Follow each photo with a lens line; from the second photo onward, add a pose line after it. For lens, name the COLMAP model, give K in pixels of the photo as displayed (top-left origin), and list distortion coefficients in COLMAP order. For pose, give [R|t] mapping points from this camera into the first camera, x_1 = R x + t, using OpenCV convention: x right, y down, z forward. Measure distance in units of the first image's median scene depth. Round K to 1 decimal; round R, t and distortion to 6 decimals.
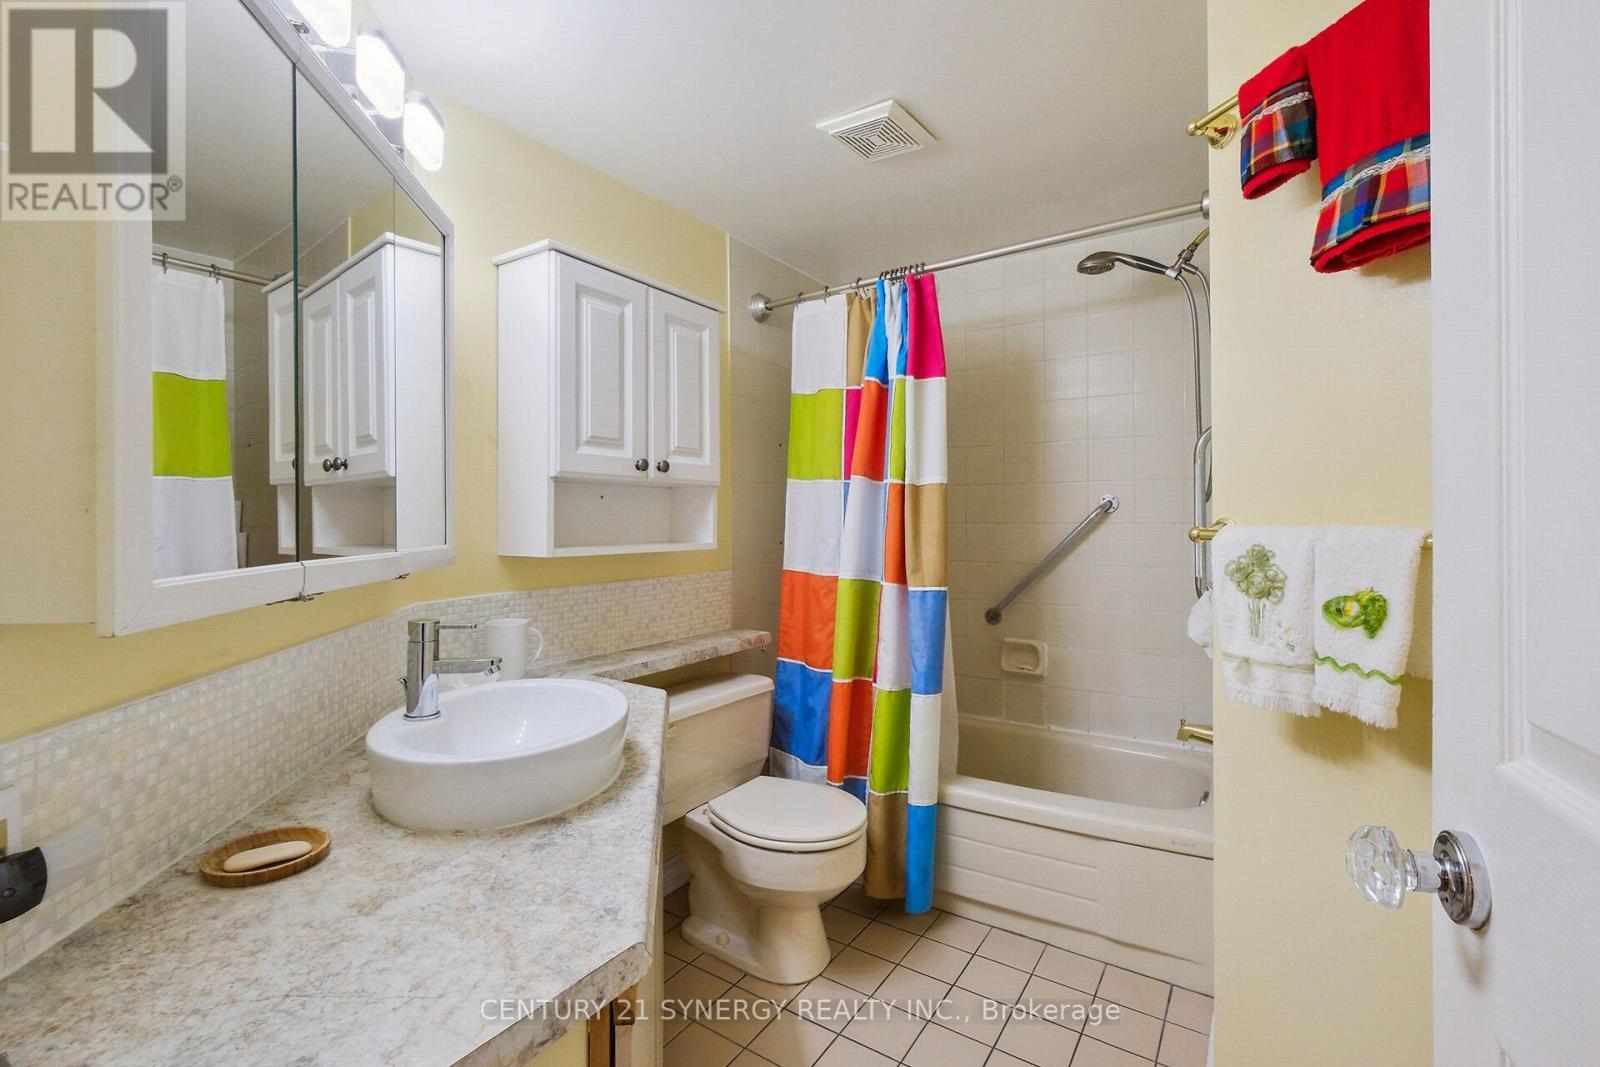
lens RADIAL K [[721.3, 0, 796.5], [0, 721.3, 520.4], [0, 0, 1]] dist [-0.001291, -0.000042]
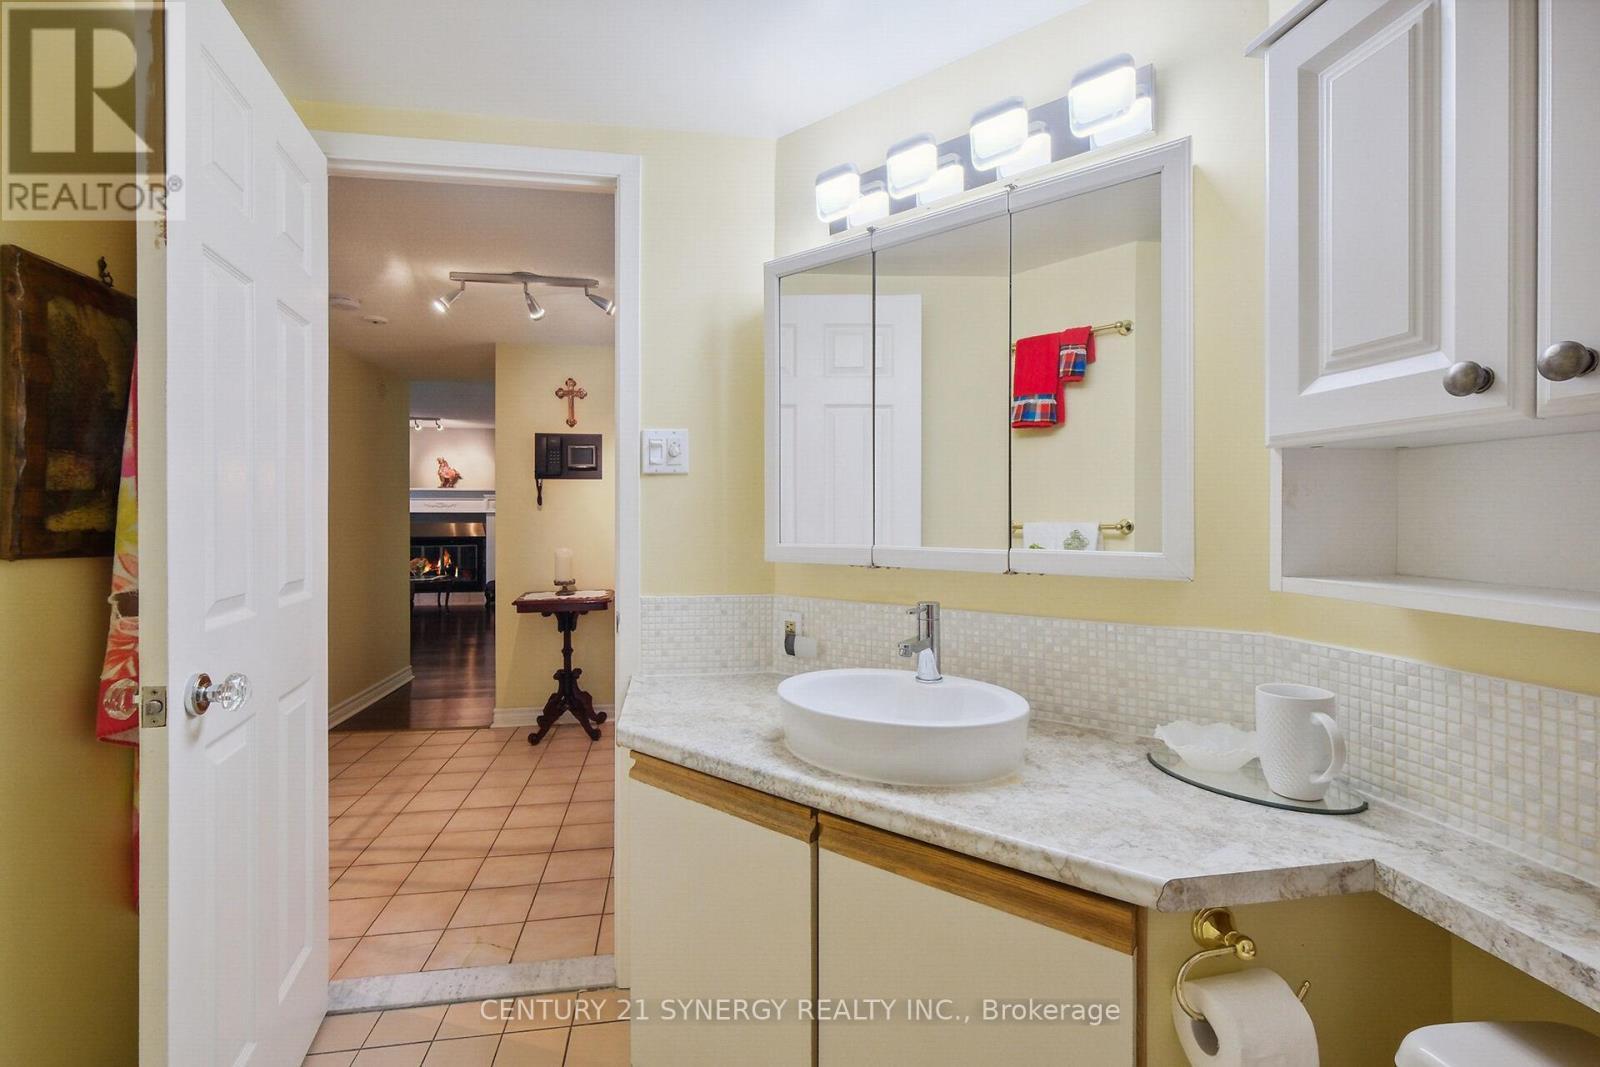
lens RADIAL K [[721.3, 0, 799.3], [0, 721.3, 519.7], [0, 0, 1]] dist [-0.001291, -0.000042]
pose [[-0.731417, 0.003546, -0.681921, 0.306897], [-0.006880, 0.999897, 0.012579, -0.007967], [0.681895, 0.013892, -0.731318, 1.113914]]
